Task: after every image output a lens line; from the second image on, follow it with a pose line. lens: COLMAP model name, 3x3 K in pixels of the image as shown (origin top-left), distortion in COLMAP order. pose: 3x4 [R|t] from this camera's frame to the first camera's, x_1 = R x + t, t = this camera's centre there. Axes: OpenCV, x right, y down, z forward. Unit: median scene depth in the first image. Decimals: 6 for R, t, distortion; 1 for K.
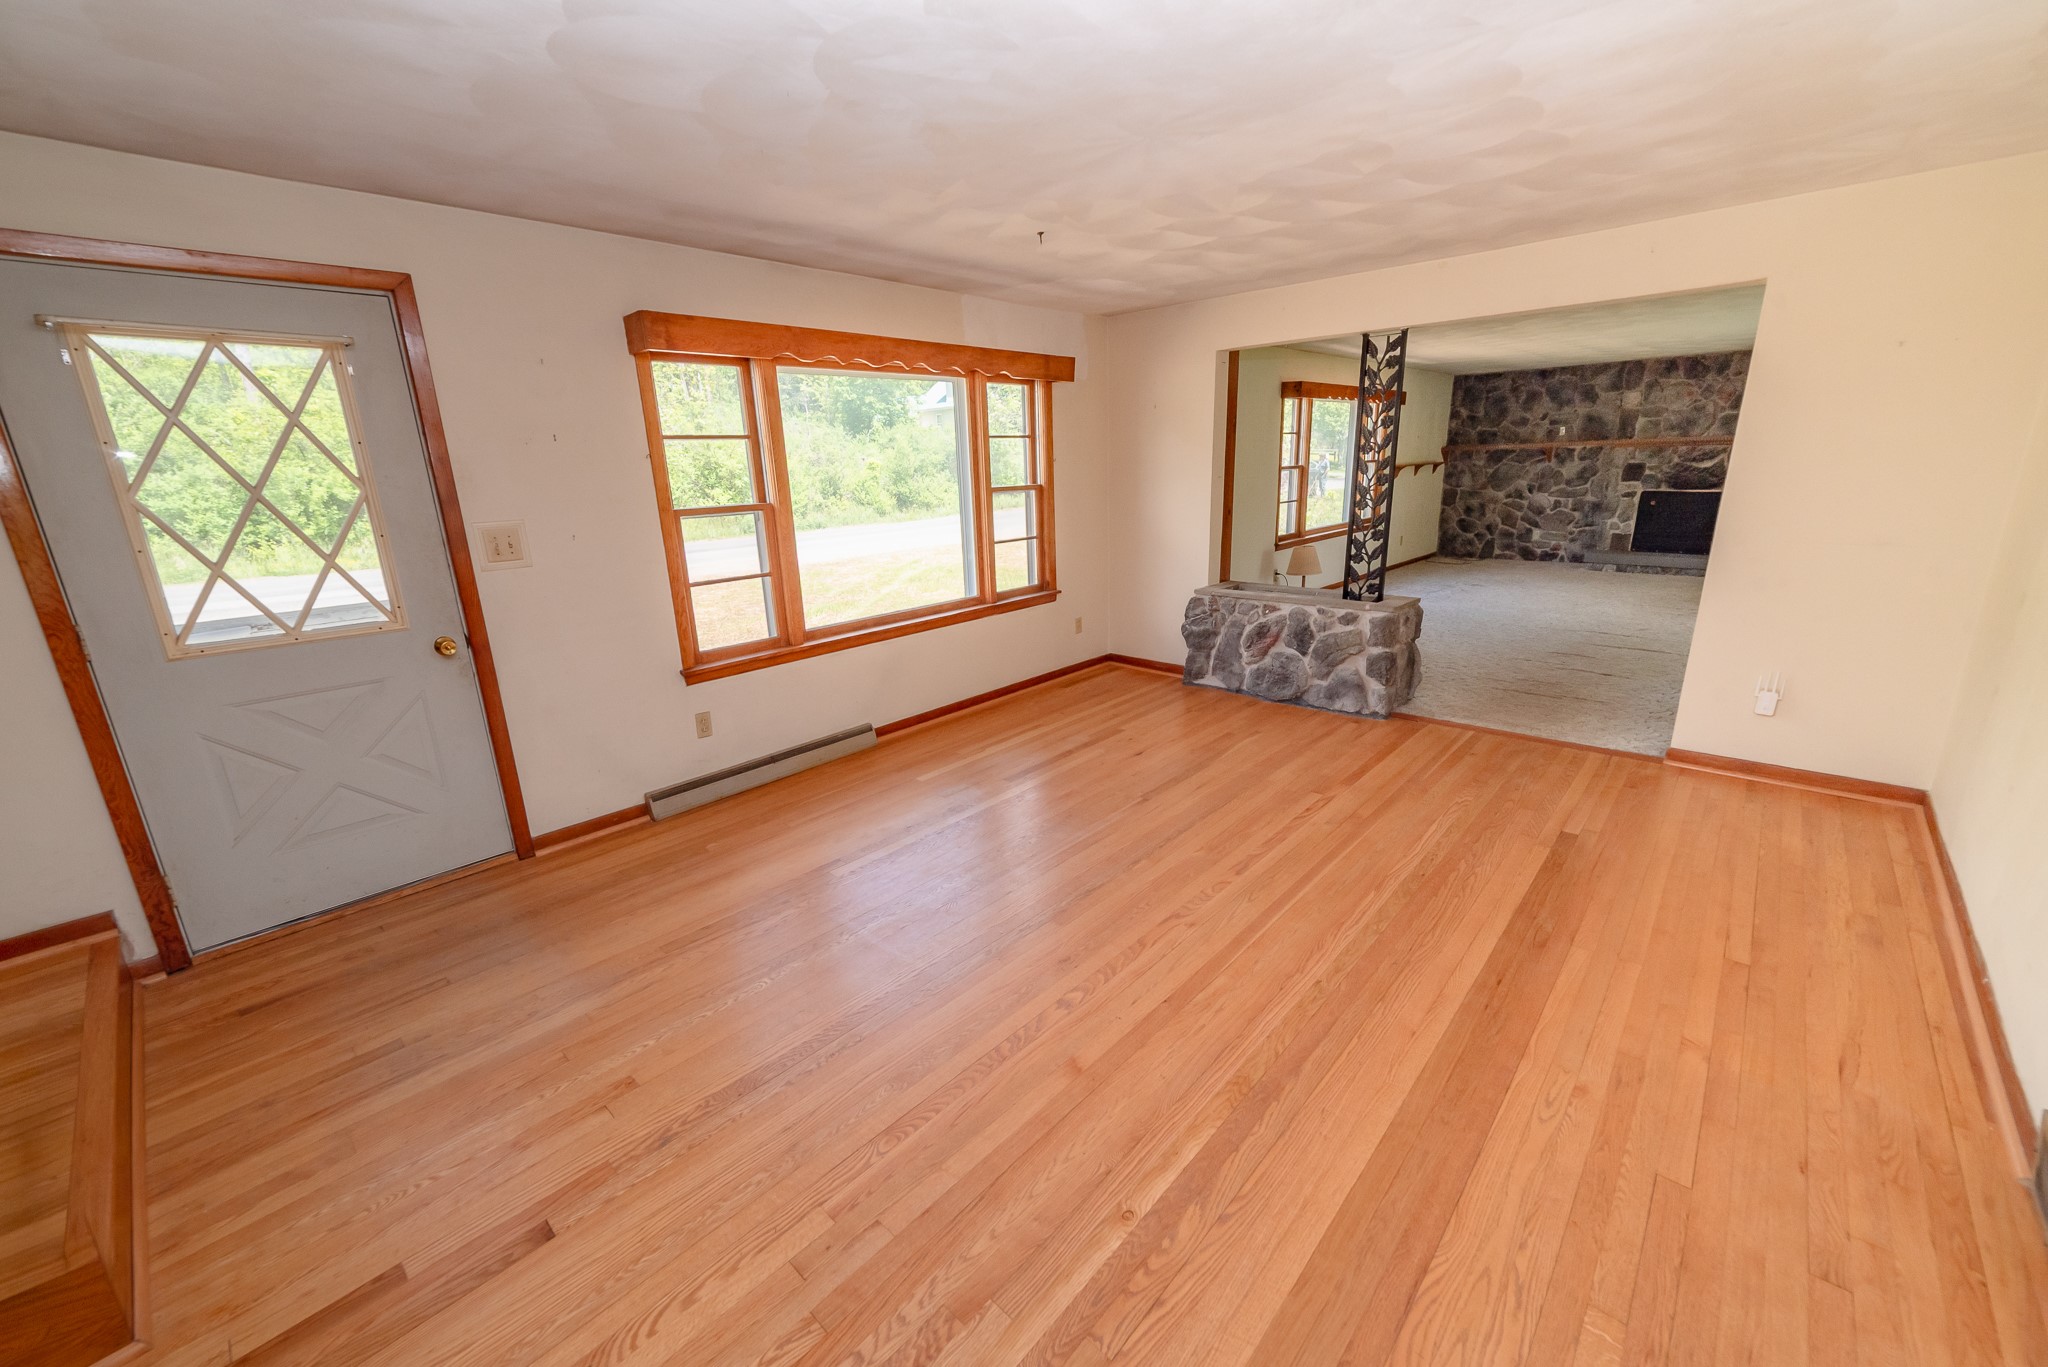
lens RADIAL K [[807.6, 0, 1024.0], [0, 807.6, 683.5], [0, 0, 1]] dist [0.000313, 0.000090]
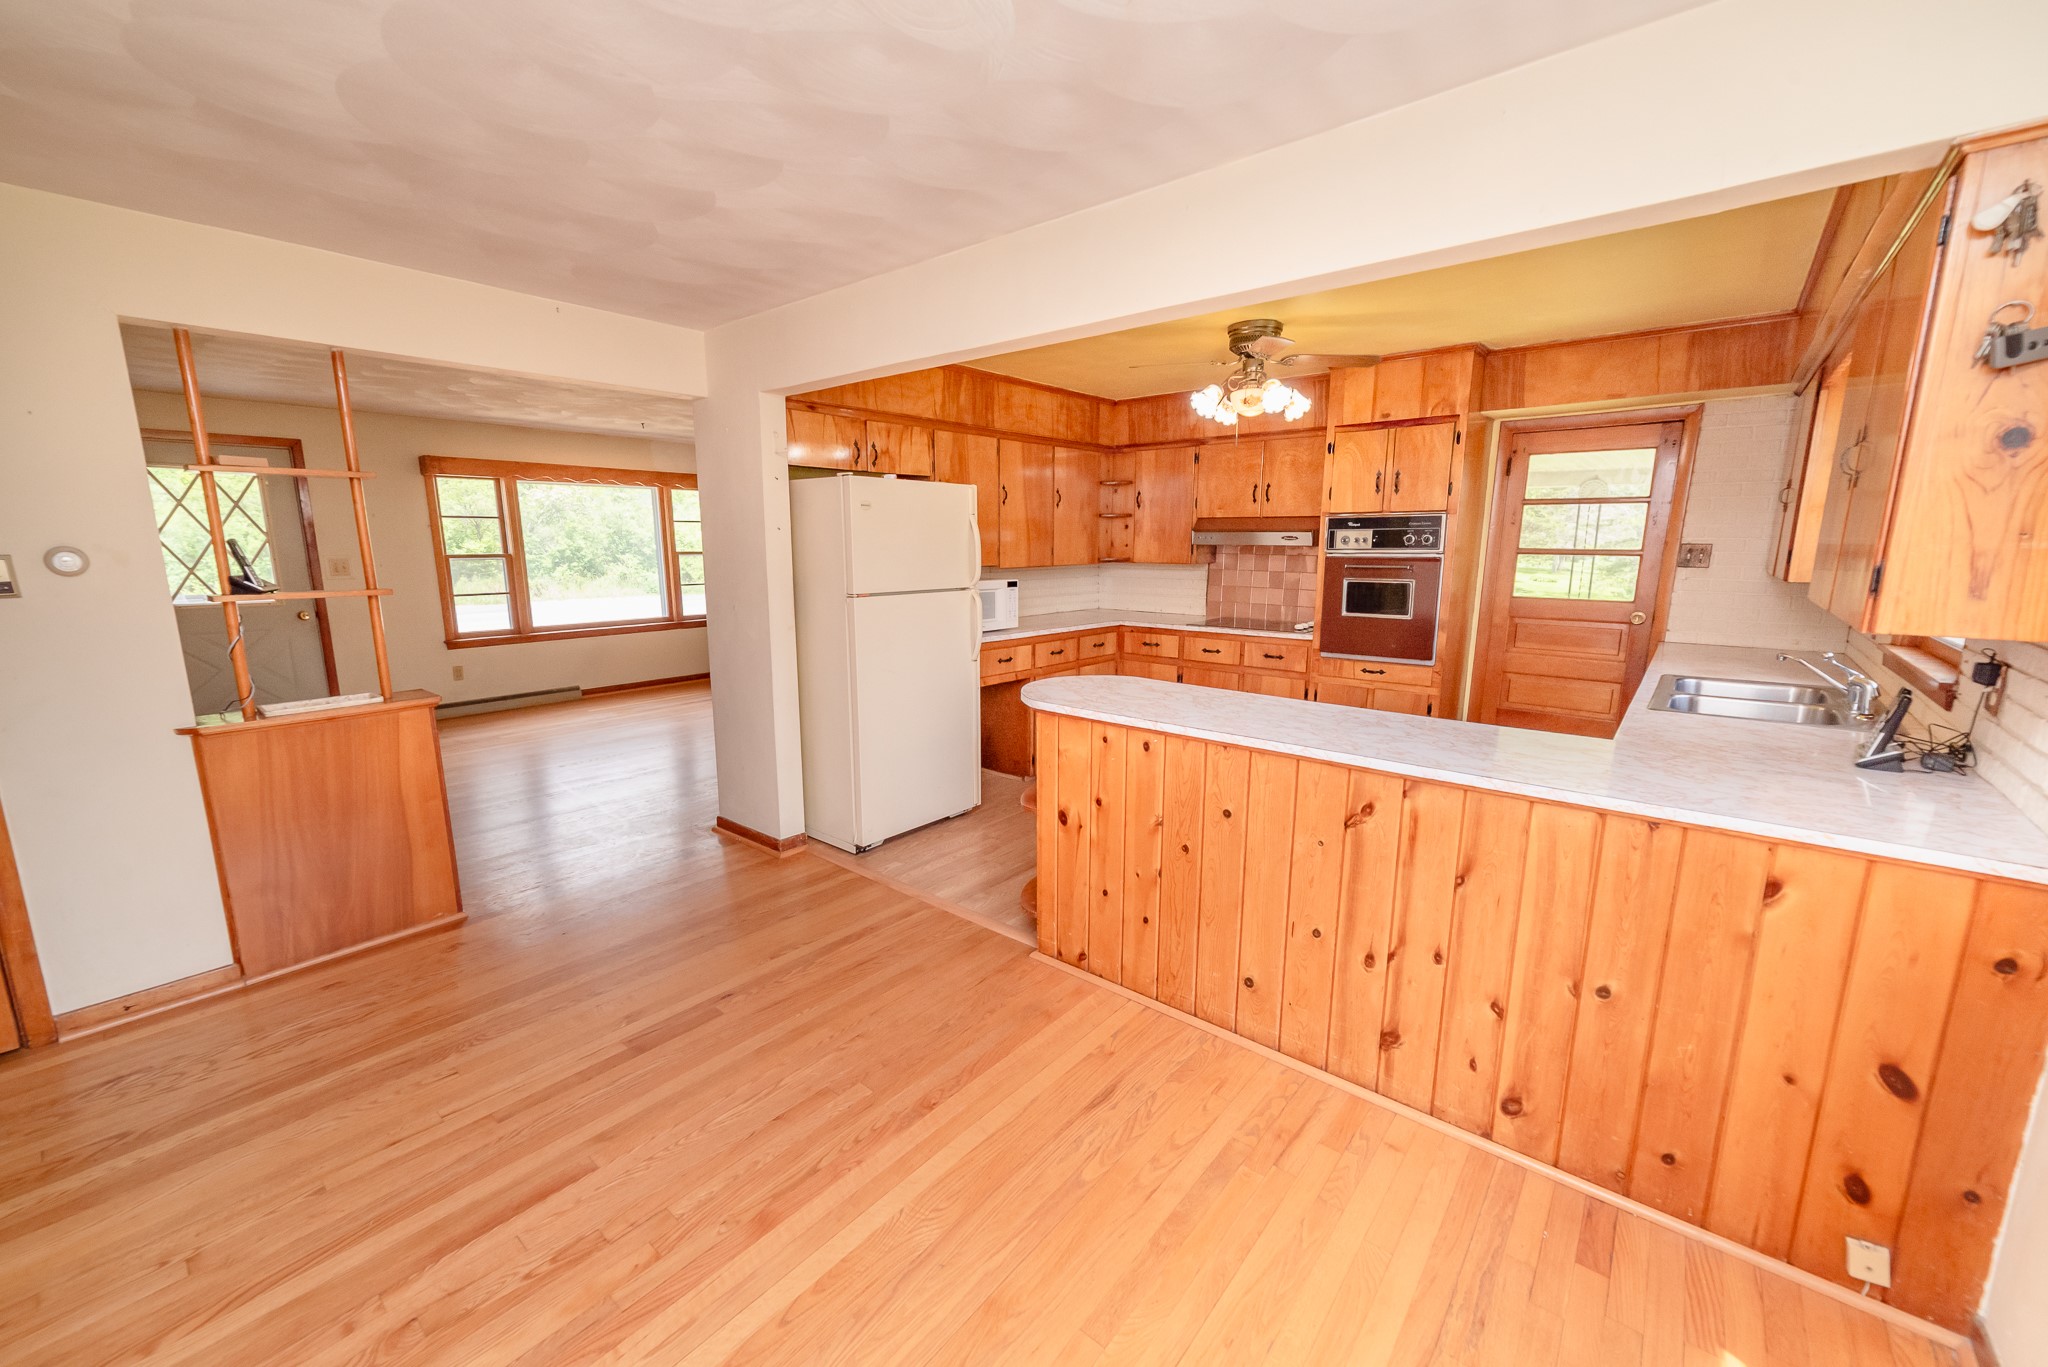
lens RADIAL K [[804.2, 0, 1021.1], [0, 804.2, 686.9], [0, 0, 1]] dist [0.001661, 0.000124]
pose [[0.998347, 0.024137, 0.052156, 0.563998], [-0.019486, 0.995937, -0.087923, 0.158678], [-0.054066, 0.086761, 0.994761, -0.627960]]
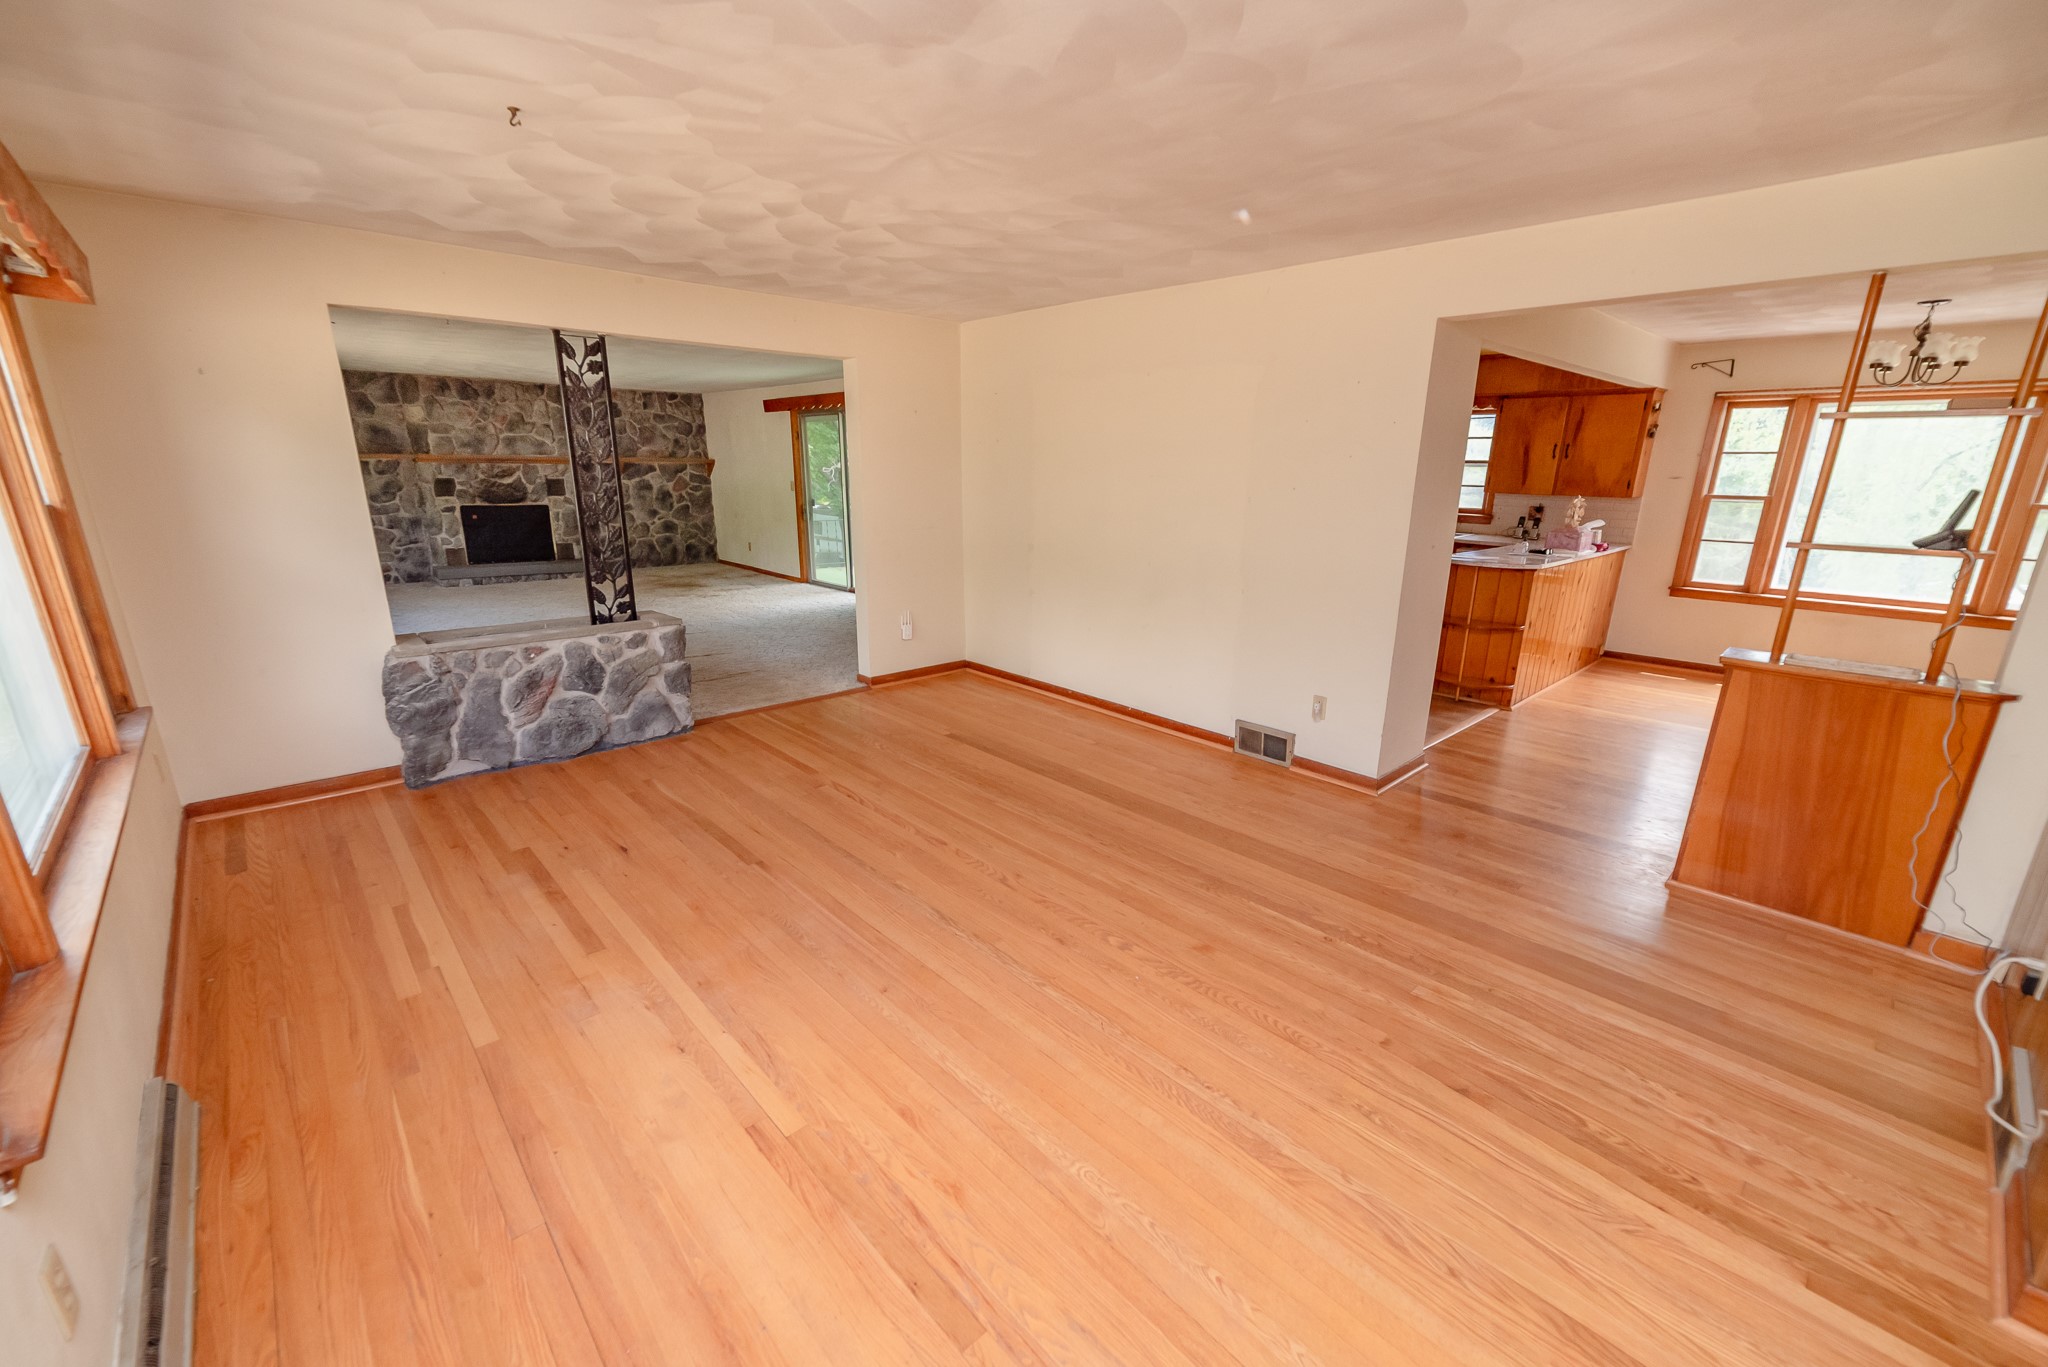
lens RADIAL K [[820.4, 0, 1029.3], [0, 820.4, 695.8], [0, 0, 1]] dist [0.001294, -0.000522]
pose [[0.073763, -0.240646, 0.967806, -0.456945], [0.249928, 0.943941, 0.215663, -0.101642], [-0.965451, 0.225974, 0.129772, 0.412491]]
